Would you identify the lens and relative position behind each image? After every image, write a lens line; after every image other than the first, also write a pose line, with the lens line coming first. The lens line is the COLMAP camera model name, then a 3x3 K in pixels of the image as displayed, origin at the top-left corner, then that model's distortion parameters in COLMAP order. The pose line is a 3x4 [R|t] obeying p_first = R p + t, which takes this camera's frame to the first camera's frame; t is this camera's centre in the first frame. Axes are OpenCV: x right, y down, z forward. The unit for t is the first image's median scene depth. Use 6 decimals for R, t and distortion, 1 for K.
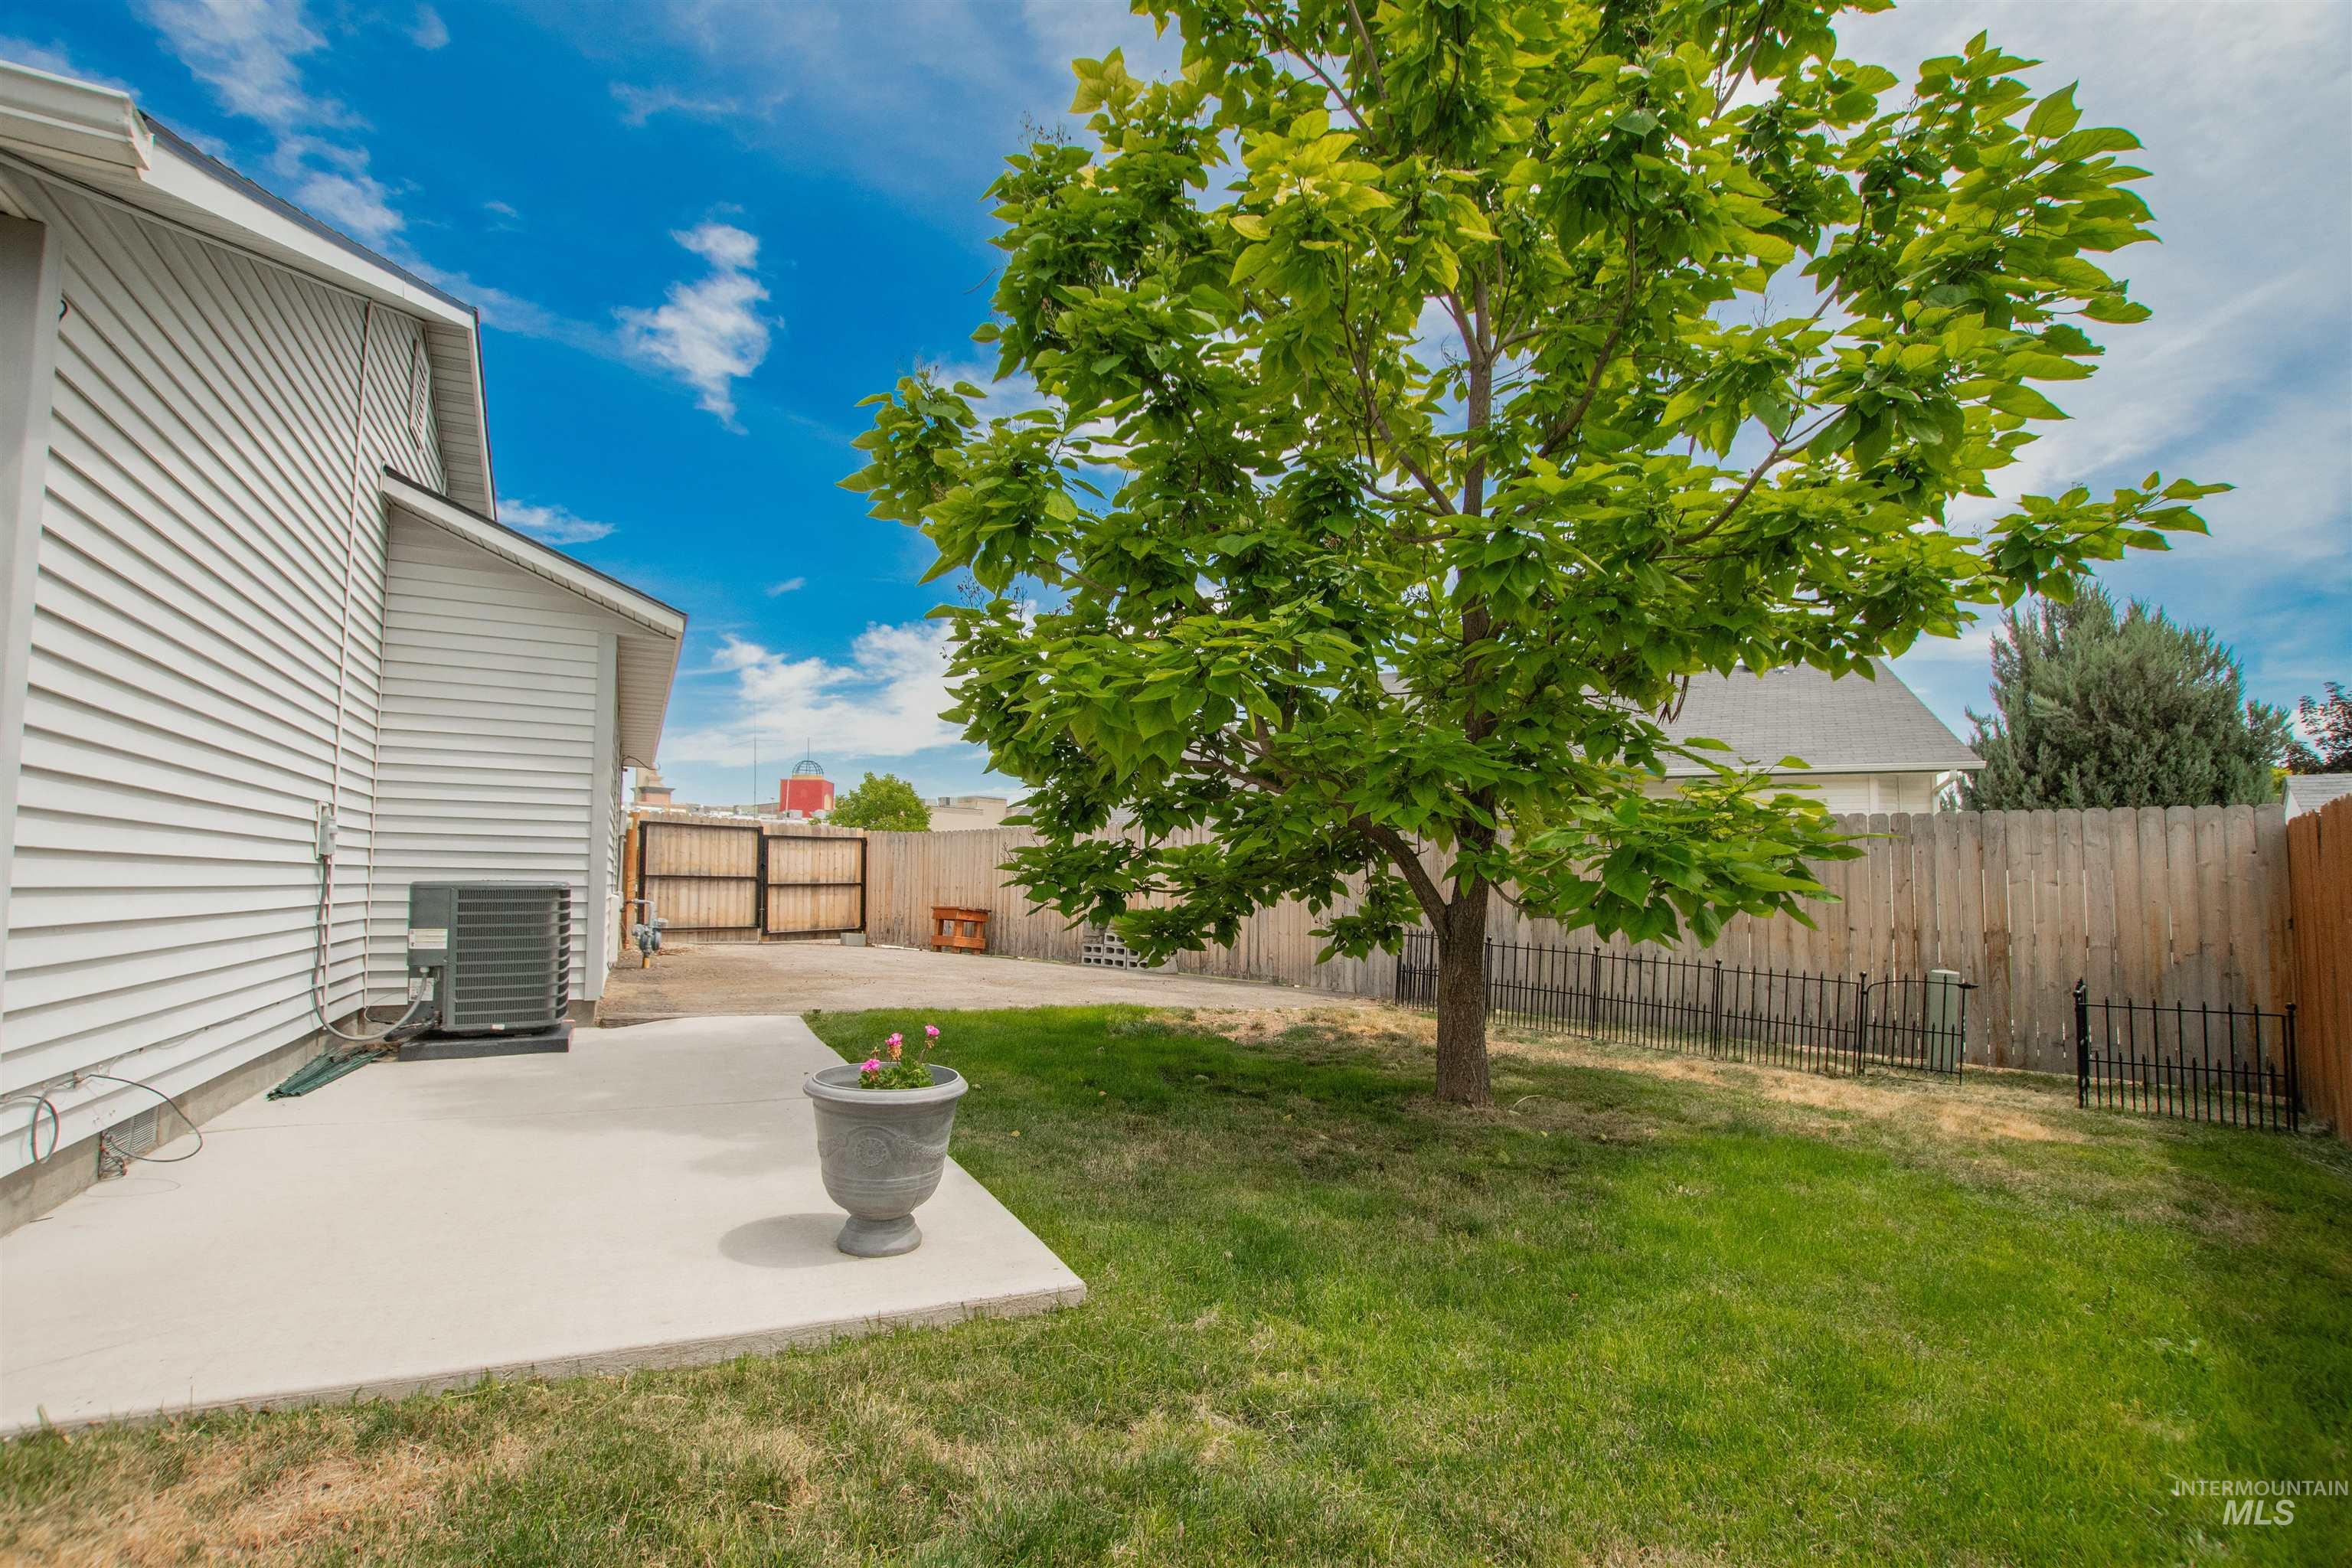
lens RADIAL K [[1069.0, 0, 1172.1], [0, 1069.0, 825.2], [0, 0, 1]] dist [0.000425, -0.001348]
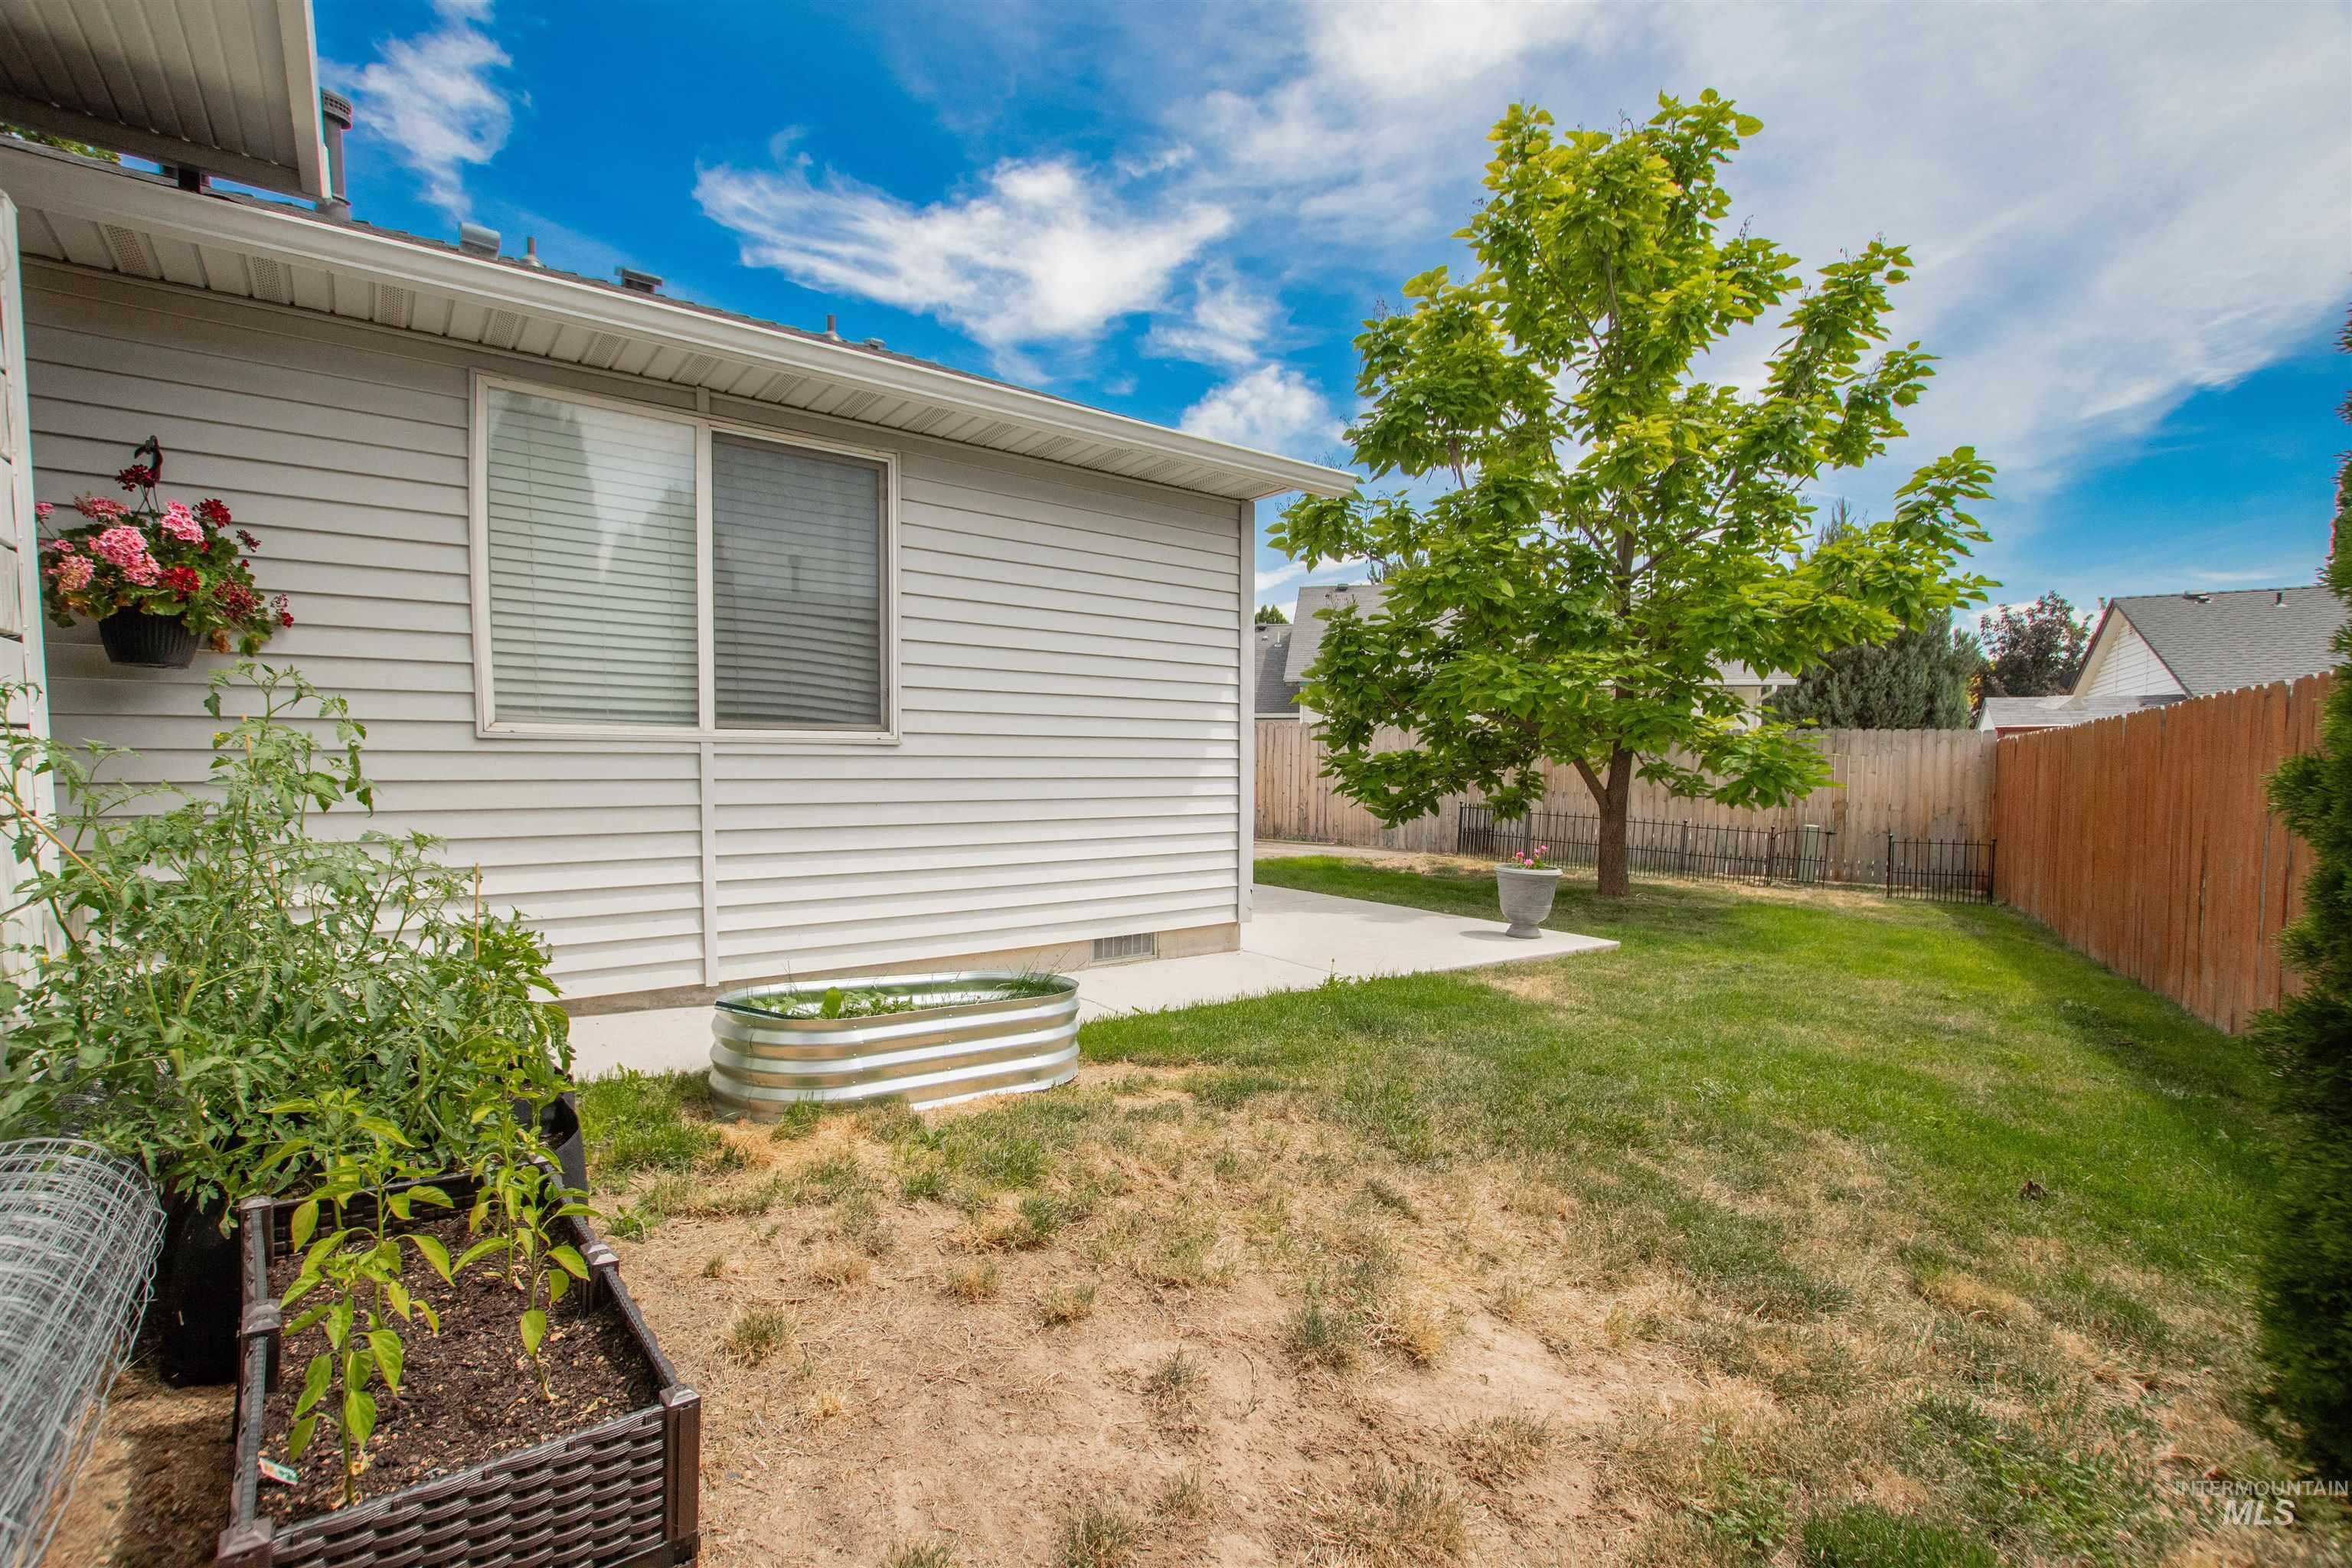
lens RADIAL K [[1069.0, 0, 1172.1], [0, 1069.0, 825.2], [0, 0, 1]] dist [0.000425, -0.001348]
pose [[0.983888, -0.004178, 0.178735, -0.190511], [-0.017377, 0.992759, 0.118862, -0.015287], [-0.177937, -0.120053, 0.976691, -0.154240]]
